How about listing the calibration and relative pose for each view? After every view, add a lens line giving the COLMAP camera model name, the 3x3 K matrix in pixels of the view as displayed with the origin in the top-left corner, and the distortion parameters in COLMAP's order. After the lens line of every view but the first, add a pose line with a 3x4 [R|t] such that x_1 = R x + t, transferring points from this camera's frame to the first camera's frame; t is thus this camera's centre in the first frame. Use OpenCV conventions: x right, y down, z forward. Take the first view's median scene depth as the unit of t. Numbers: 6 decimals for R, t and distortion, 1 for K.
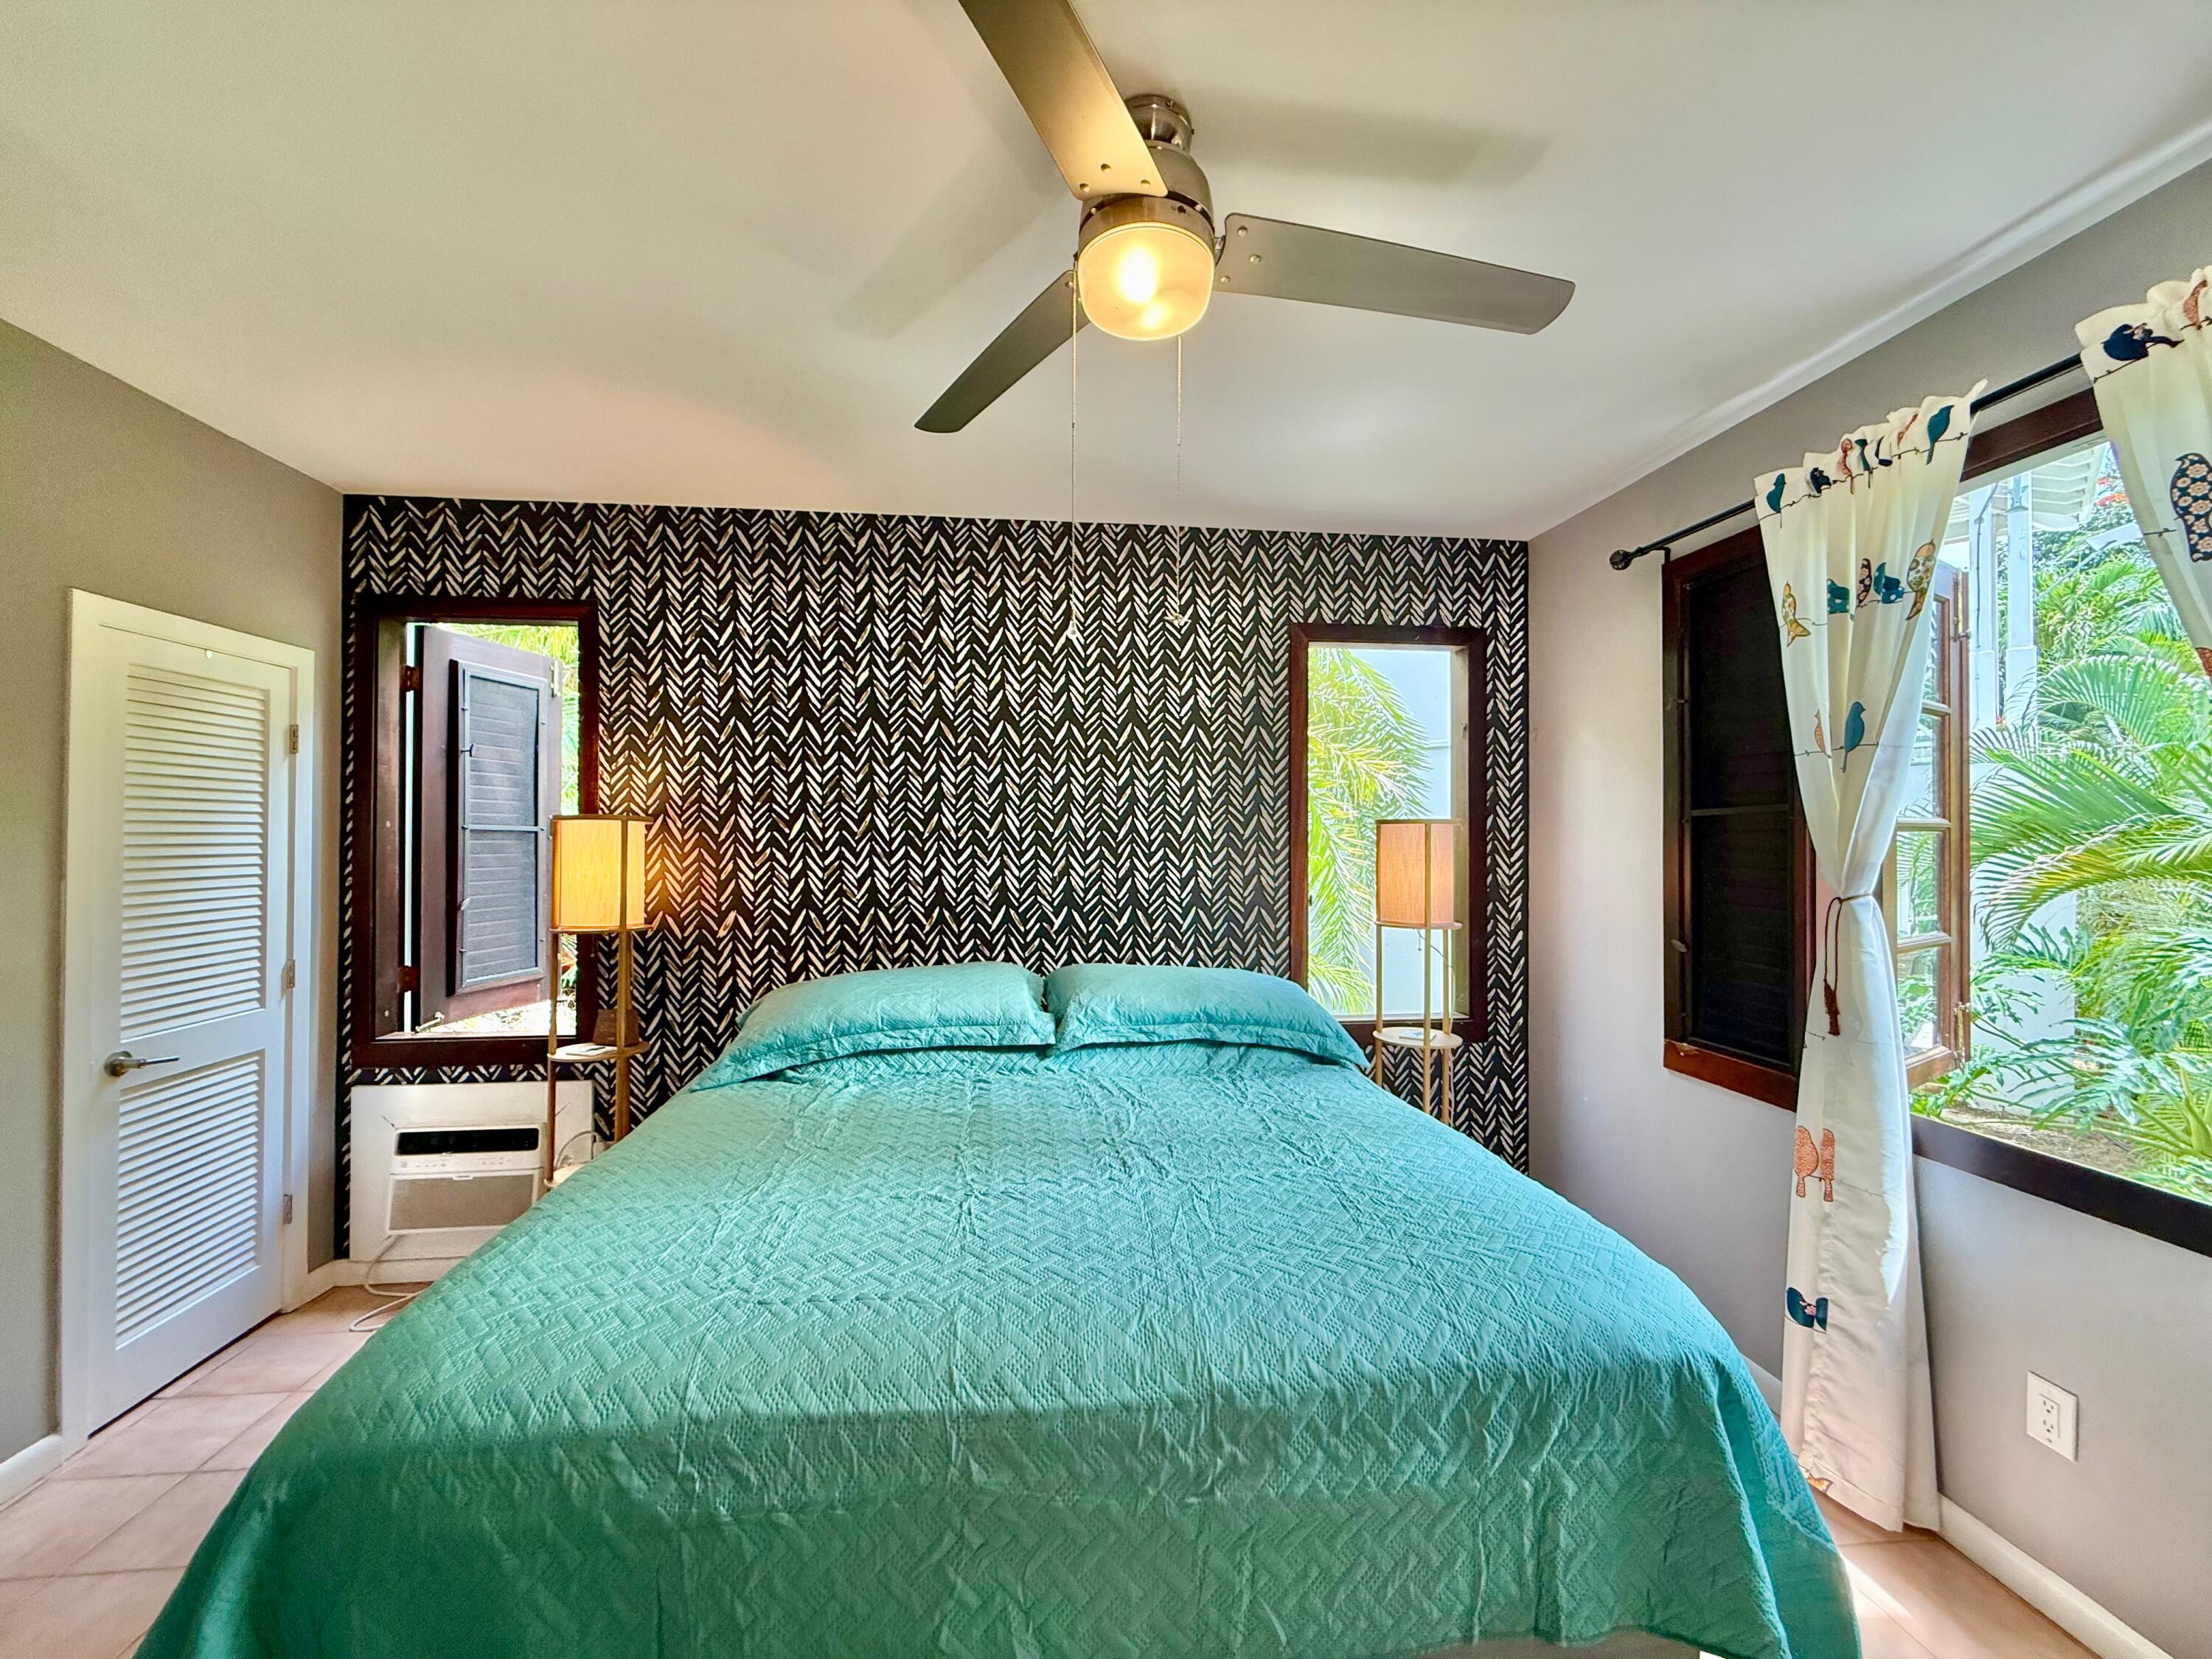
lens RADIAL K [[883.7, 0, 1101.5], [0, 883.7, 829.1], [0, 0, 1]] dist [0.000333, 0.000124]
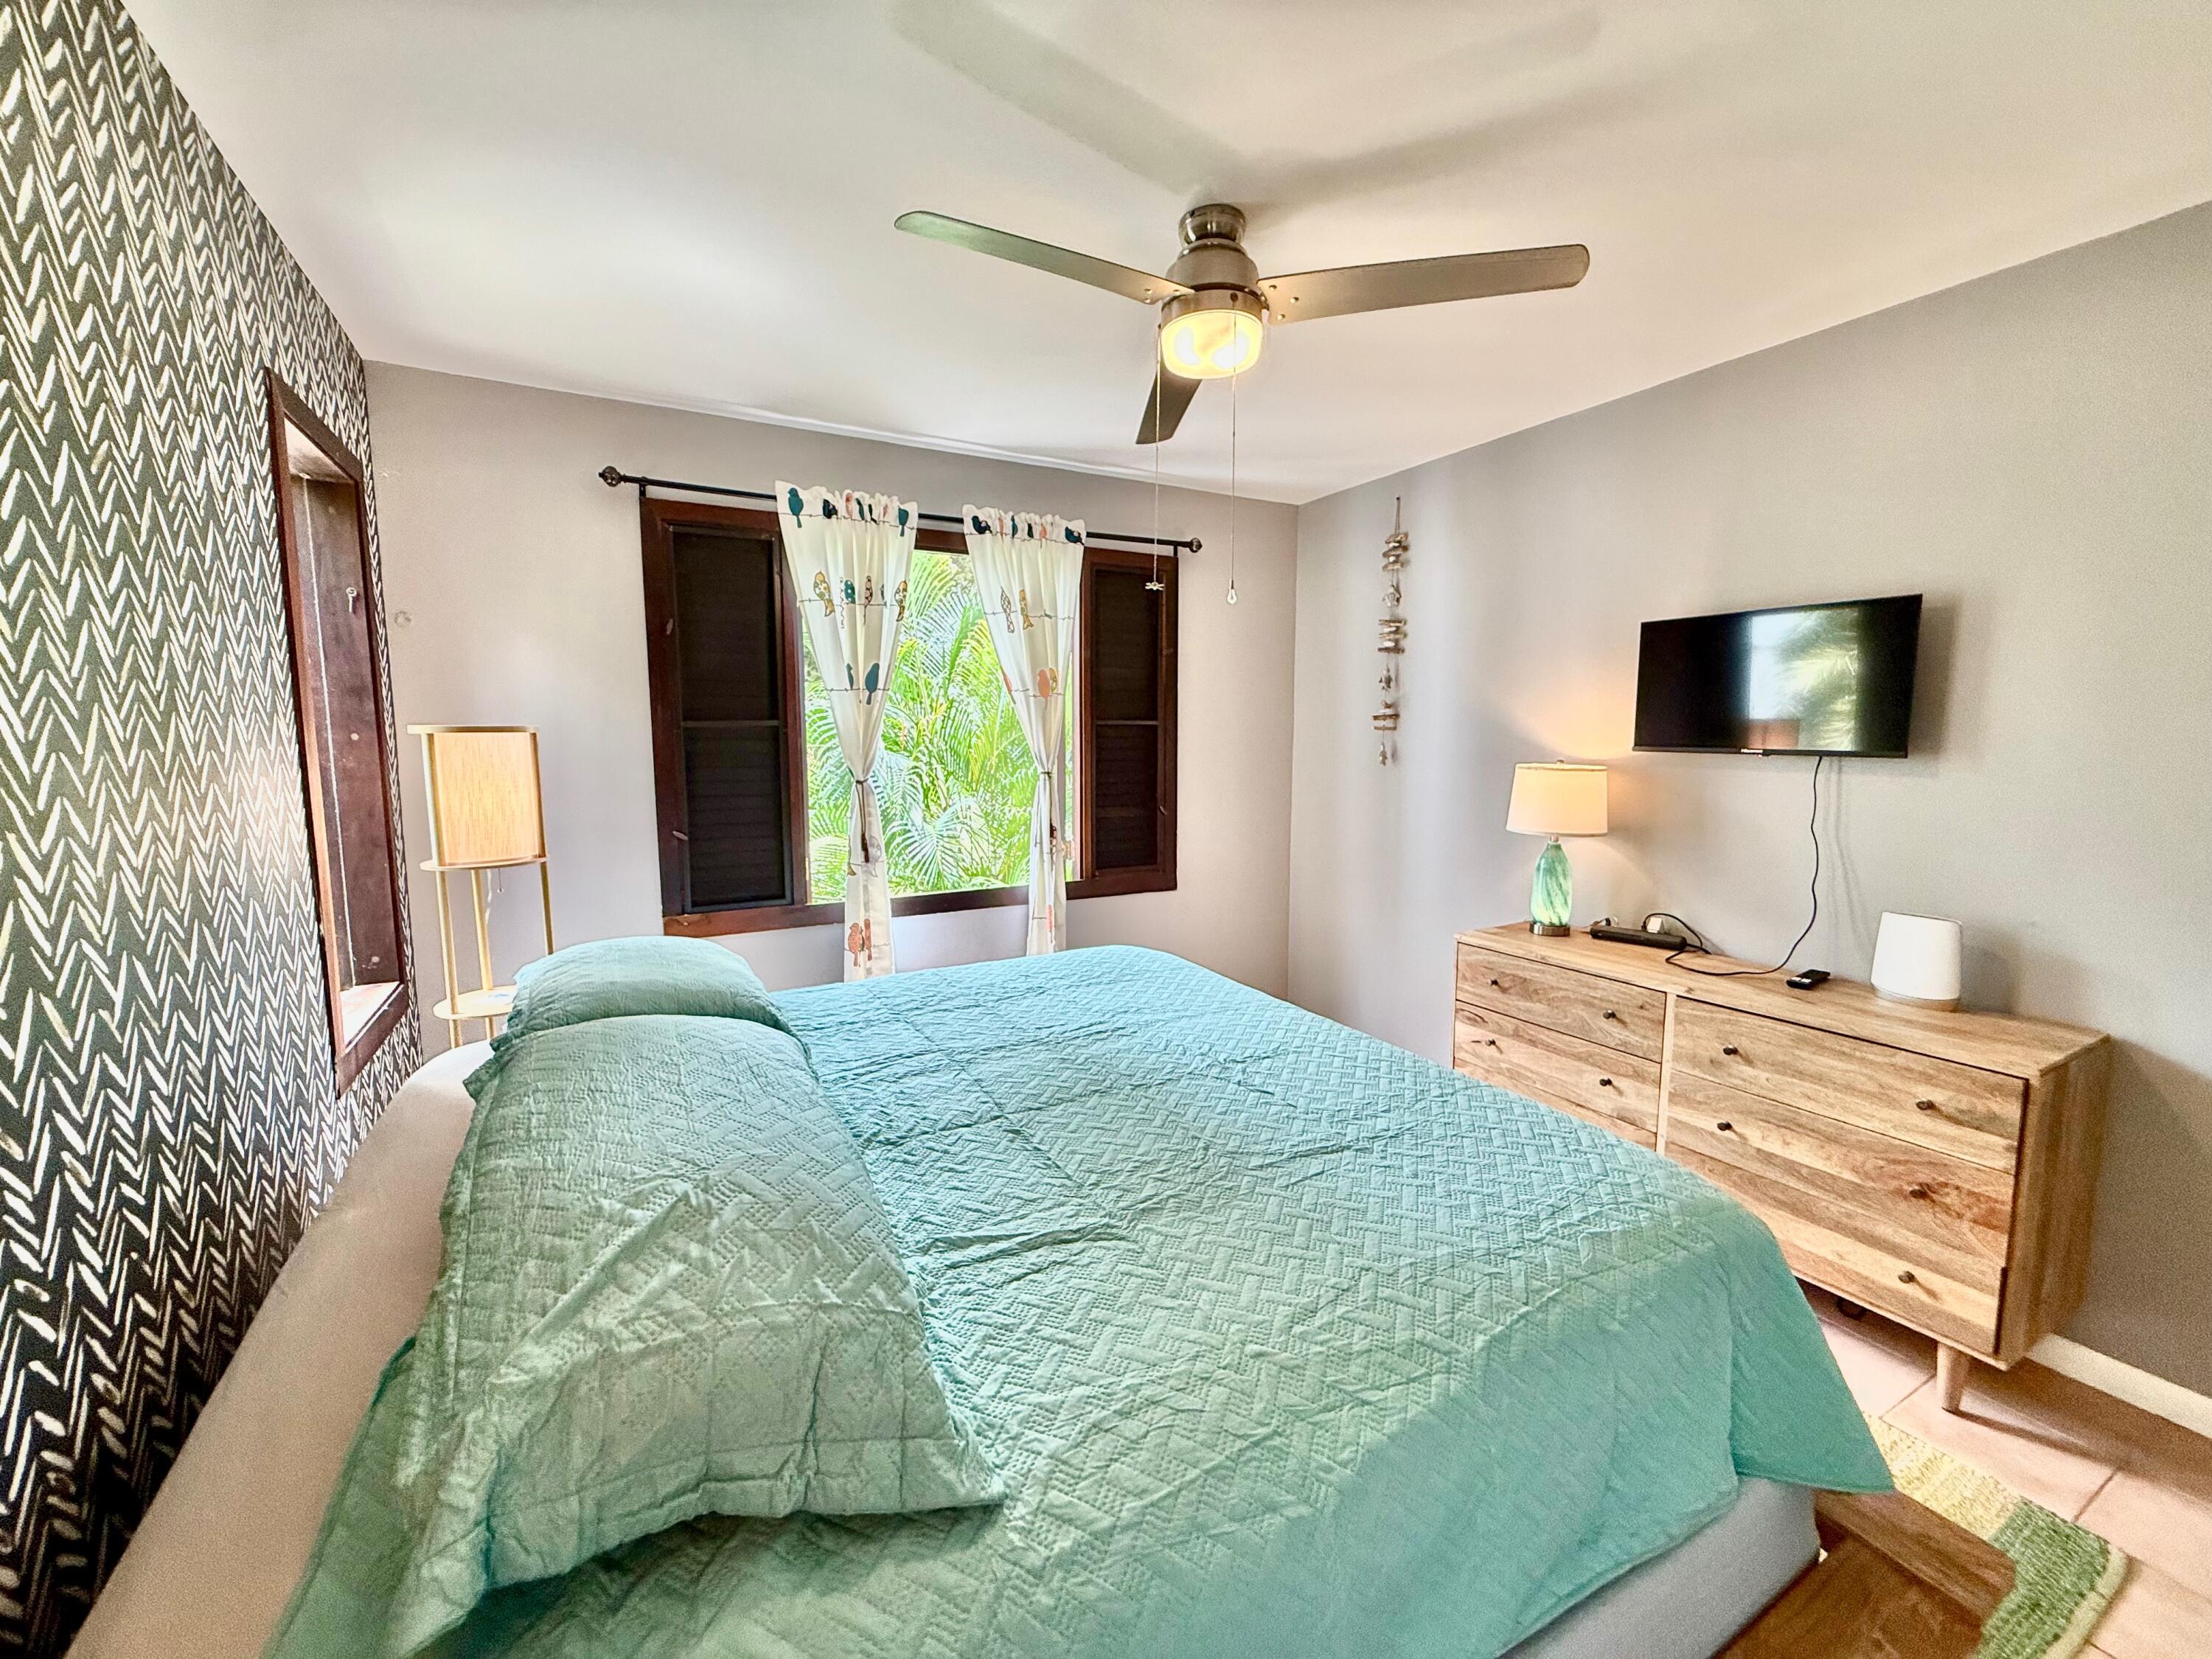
lens RADIAL K [[883.7, 0, 1101.5], [0, 883.7, 829.1], [0, 0, 1]] dist [0.000333, 0.000124]
pose [[-0.379018, -0.101425, 0.919814, -0.553783], [-0.004725, 0.994175, 0.107677, -0.007367], [-0.925377, 0.036466, -0.377289, 0.775305]]
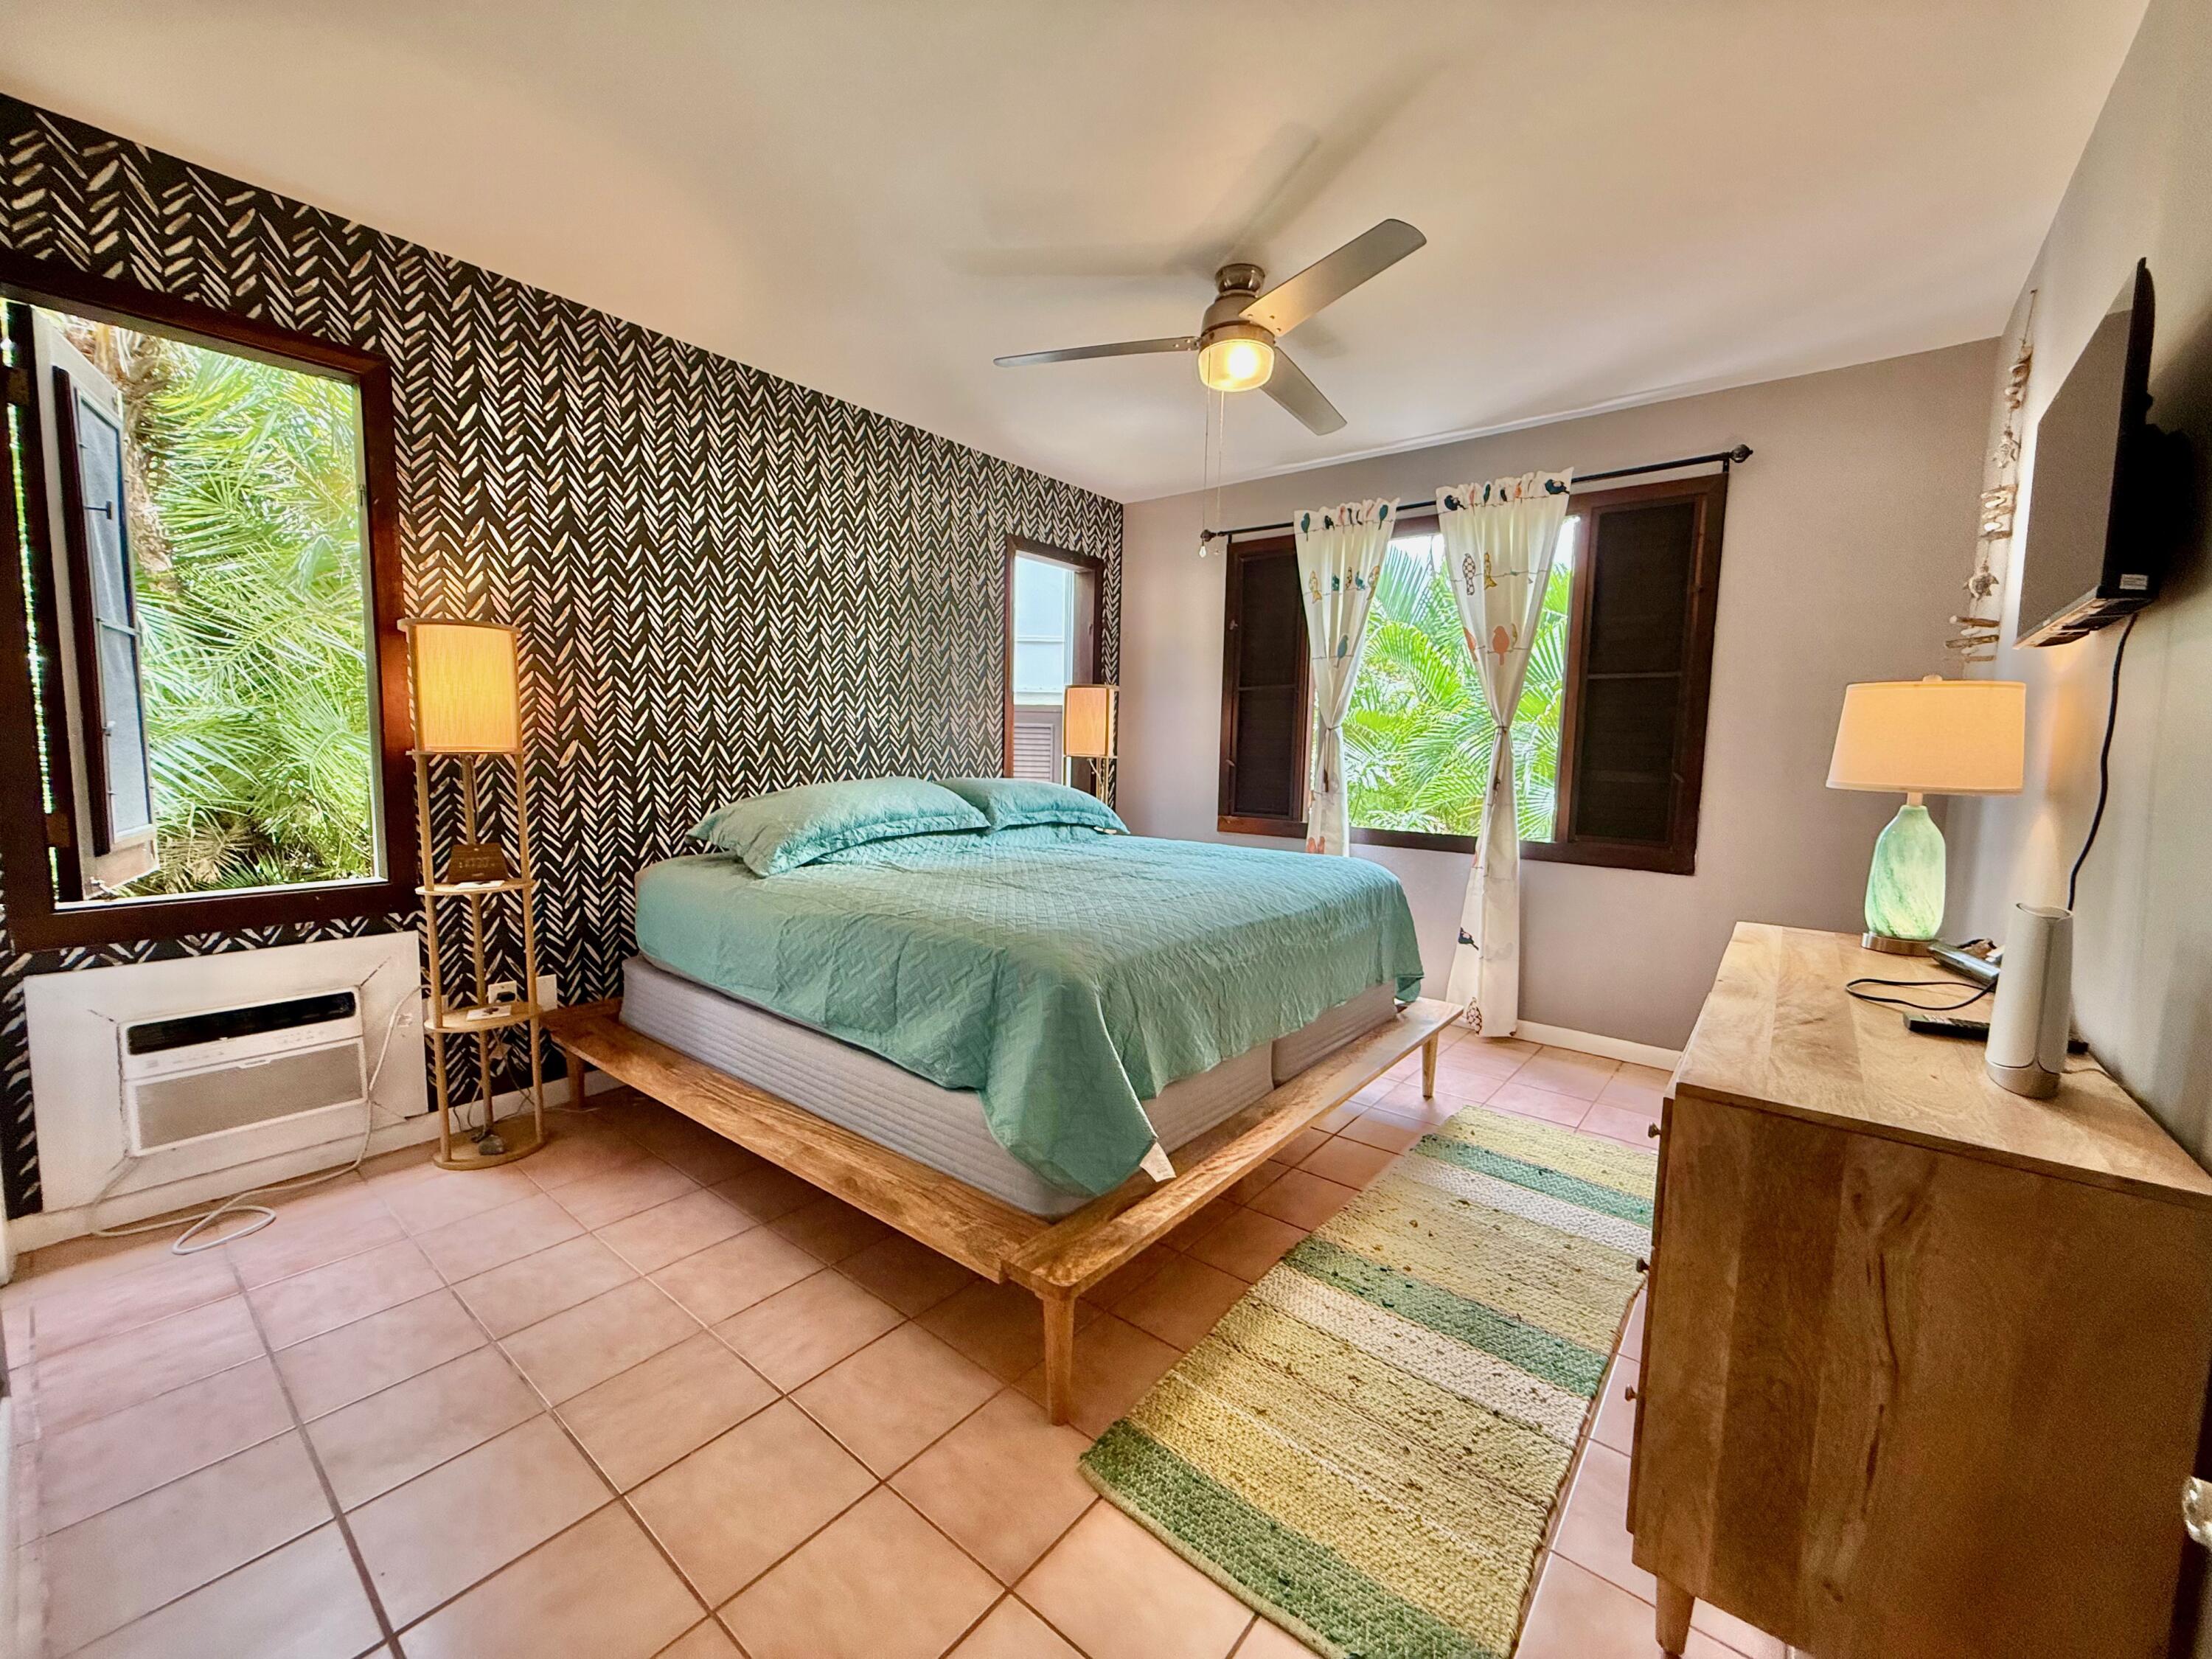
lens RADIAL K [[883.7, 0, 1101.5], [0, 883.7, 829.1], [0, 0, 1]] dist [0.000333, 0.000124]
pose [[0.710151, -0.054122, 0.701966, -0.679296], [-0.026073, 0.994335, 0.103041, 0.073509], [-0.703566, -0.091477, 0.704717, -0.084398]]
